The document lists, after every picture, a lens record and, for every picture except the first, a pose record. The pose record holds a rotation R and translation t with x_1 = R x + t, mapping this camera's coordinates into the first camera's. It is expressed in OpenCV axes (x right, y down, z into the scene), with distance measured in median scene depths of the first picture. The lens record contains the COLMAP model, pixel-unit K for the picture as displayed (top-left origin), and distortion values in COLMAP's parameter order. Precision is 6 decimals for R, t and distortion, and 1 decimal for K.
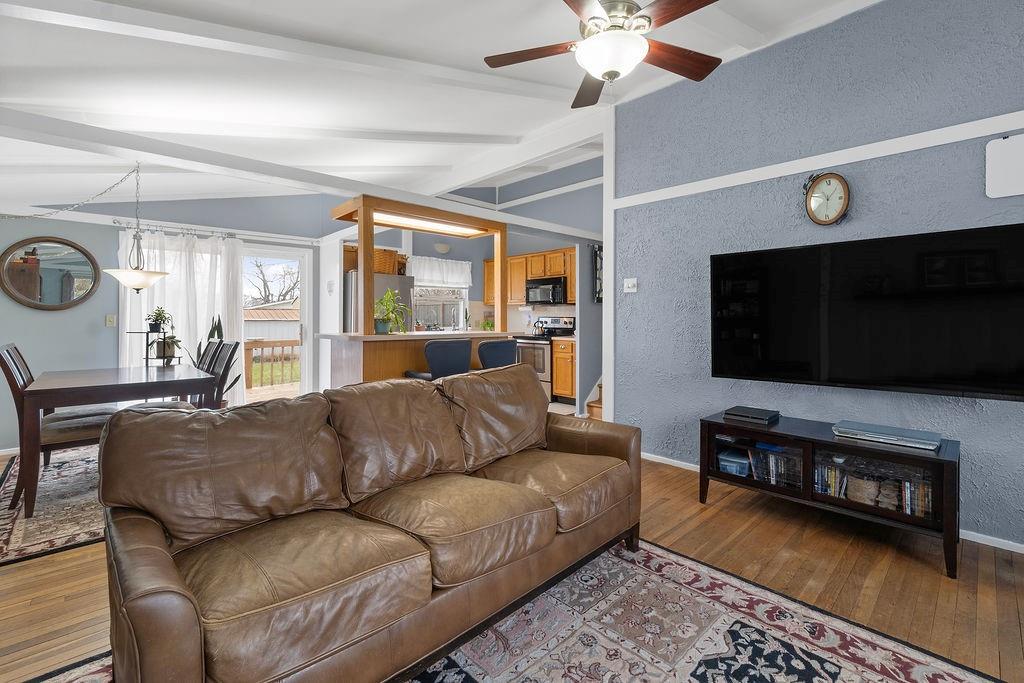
lens RADIAL K [[446.6, 0, 512.4], [0, 446.6, 318.6], [0, 0, 1]] dist [0.000169, 0.000008]
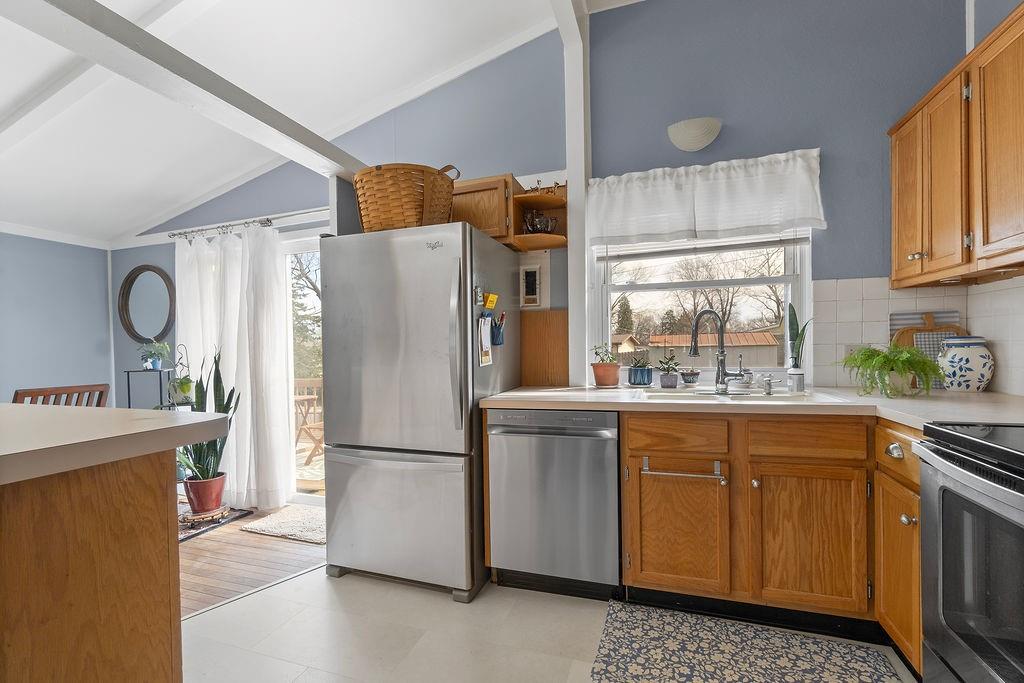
lens RADIAL K [[444.1, 0, 512.0], [0, 444.1, 341.5], [0, 0, 1]] dist [0.000129, 0.000024]
pose [[0.464634, -0.022932, -0.885206, 0.080630], [0.024313, 0.999618, -0.013134, -0.000007], [0.885169, -0.015419, 0.465014, 0.765104]]
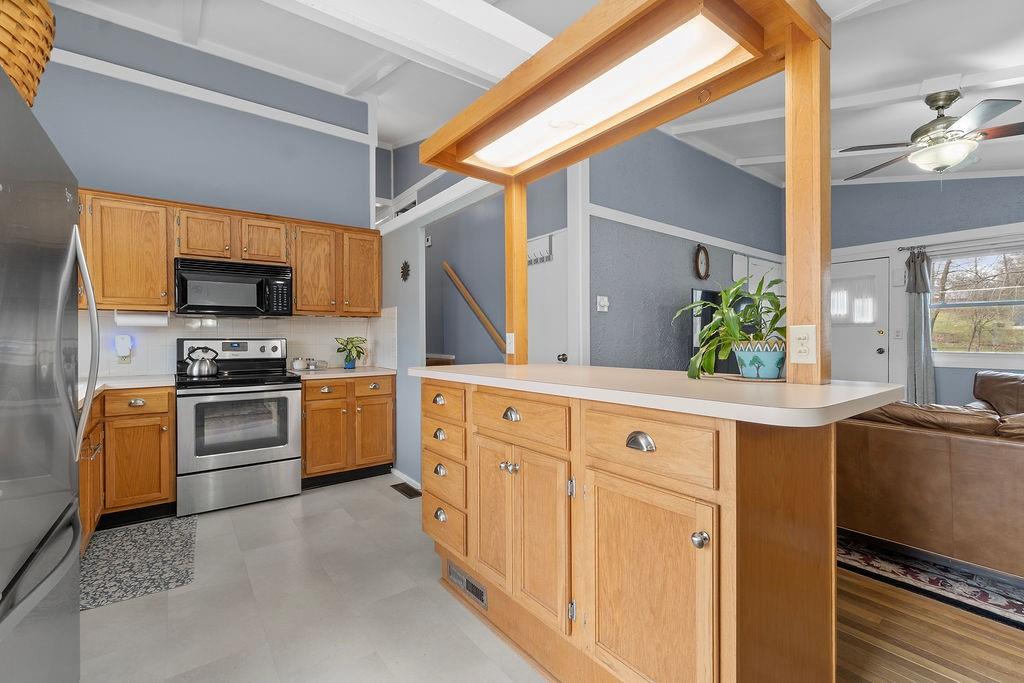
lens RADIAL K [[444.1, 0, 512.0], [0, 444.1, 341.5], [0, 0, 1]] dist [0.000129, 0.000024]
pose [[0.111499, -0.007393, 0.993737, -0.397550], [0.004832, 0.999965, 0.006897, -0.001845], [-0.993753, 0.004032, 0.111531, 0.639469]]
